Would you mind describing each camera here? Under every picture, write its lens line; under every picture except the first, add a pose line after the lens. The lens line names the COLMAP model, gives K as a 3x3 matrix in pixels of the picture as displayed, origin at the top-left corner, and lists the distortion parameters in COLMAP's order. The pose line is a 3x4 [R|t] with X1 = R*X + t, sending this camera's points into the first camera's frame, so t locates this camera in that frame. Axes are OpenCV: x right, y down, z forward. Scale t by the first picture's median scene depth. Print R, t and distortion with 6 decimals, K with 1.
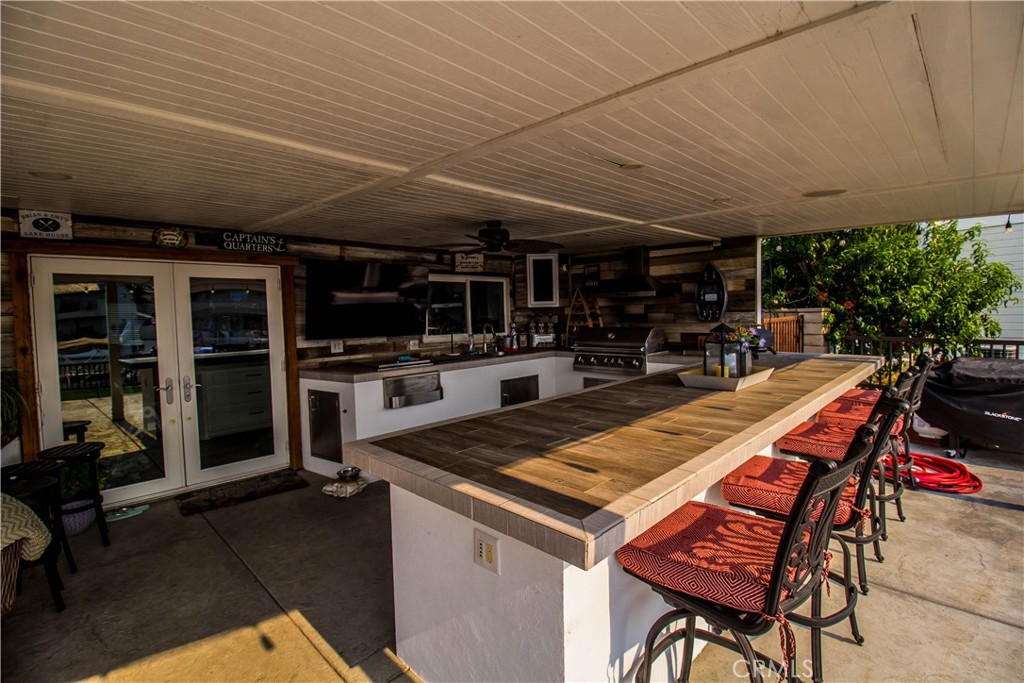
lens RADIAL K [[479.0, 0, 508.3], [0, 479.0, 339.7], [0, 0, 1]] dist [0.002545, 0.000728]
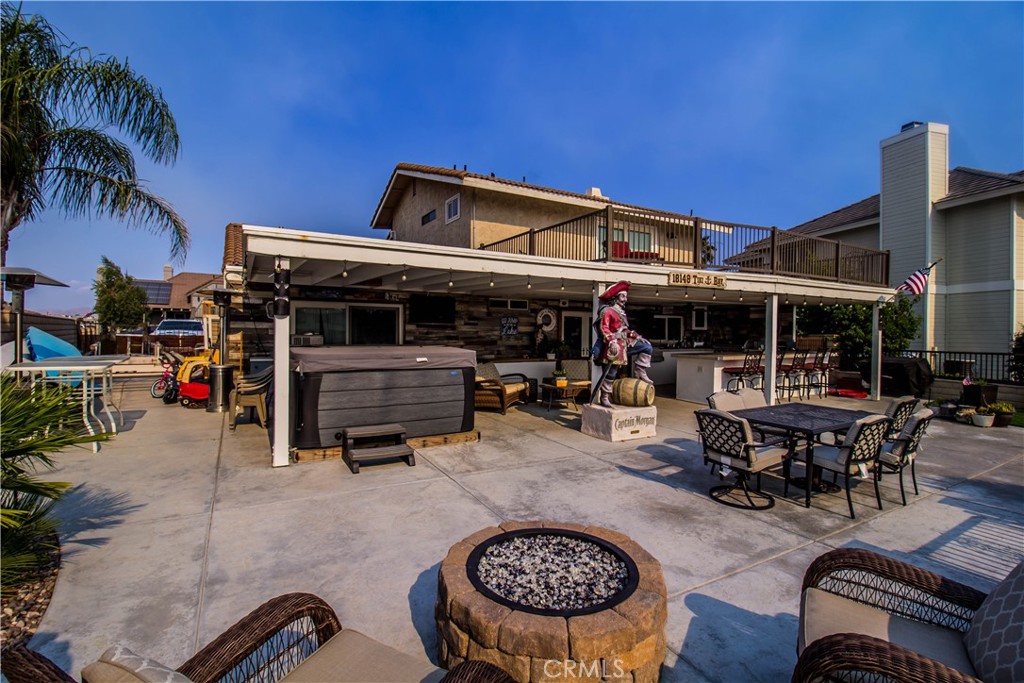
lens RADIAL K [[479.0, 0, 512.2], [0, 479.0, 331.3], [0, 0, 1]] dist [0.002545, 0.000728]
pose [[0.959811, 0.041096, -0.277623, -0.148701], [-0.055035, 0.997575, -0.042602, 0.086056], [0.275199, 0.056169, 0.959745, -1.432392]]
